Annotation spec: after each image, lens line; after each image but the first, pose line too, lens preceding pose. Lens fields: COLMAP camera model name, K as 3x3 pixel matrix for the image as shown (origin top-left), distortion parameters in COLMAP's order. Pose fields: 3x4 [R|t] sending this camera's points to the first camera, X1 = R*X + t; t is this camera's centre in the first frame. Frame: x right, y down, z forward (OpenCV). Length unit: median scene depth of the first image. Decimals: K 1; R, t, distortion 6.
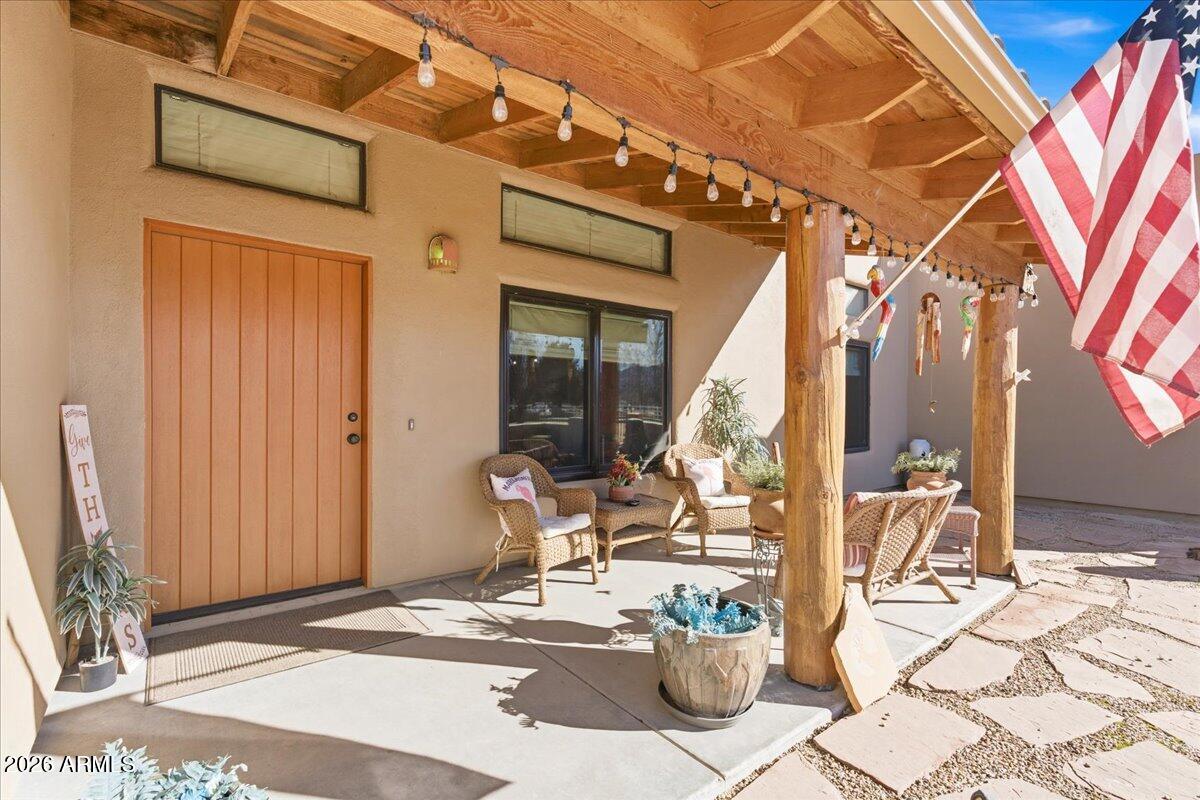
lens RADIAL K [[539.4, 0, 600.7], [0, 539.4, 392.1], [0, 0, 1]] dist [-0.001573, 0.000205]
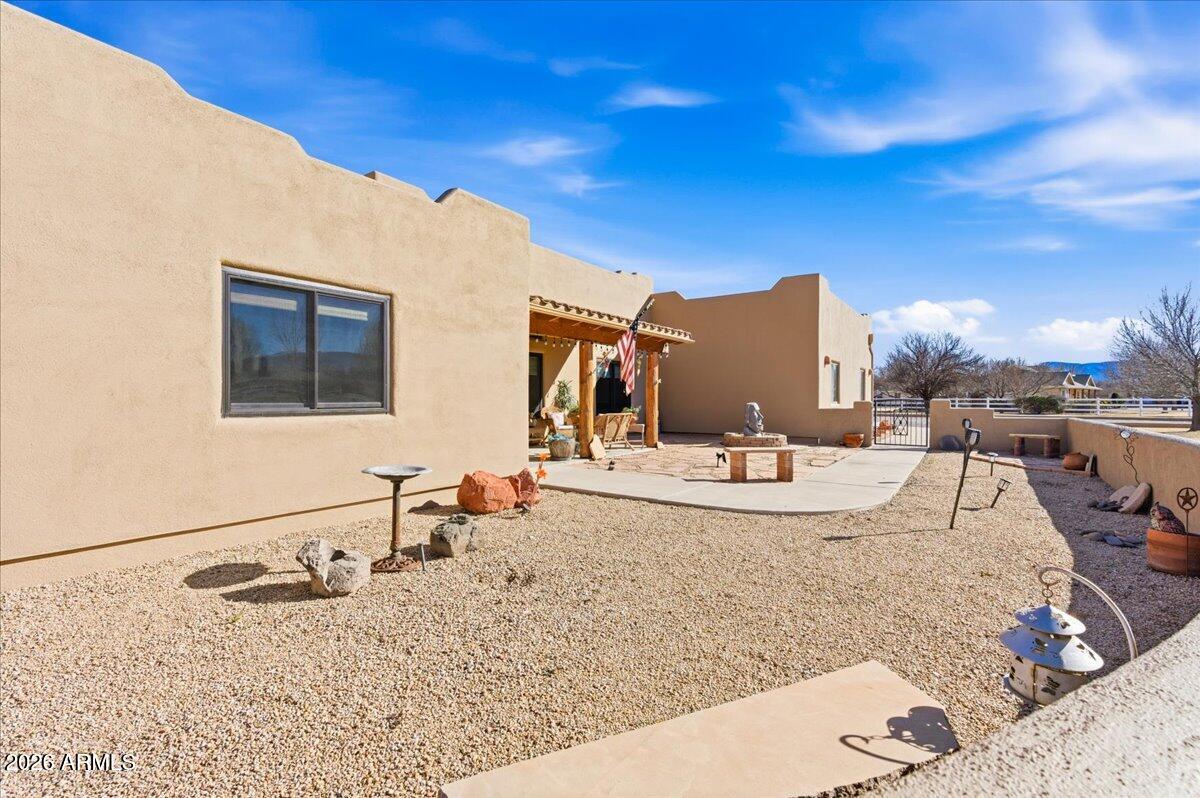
lens RADIAL K [[539.4, 0, 600.7], [0, 539.4, 391.1], [0, 0, 1]] dist [-0.001573, 0.000205]
pose [[0.955183, -0.000852, 0.296014, -0.408420], [-0.003064, 0.999914, 0.012764, -0.011976], [-0.295999, -0.013099, 0.955098, -1.690199]]
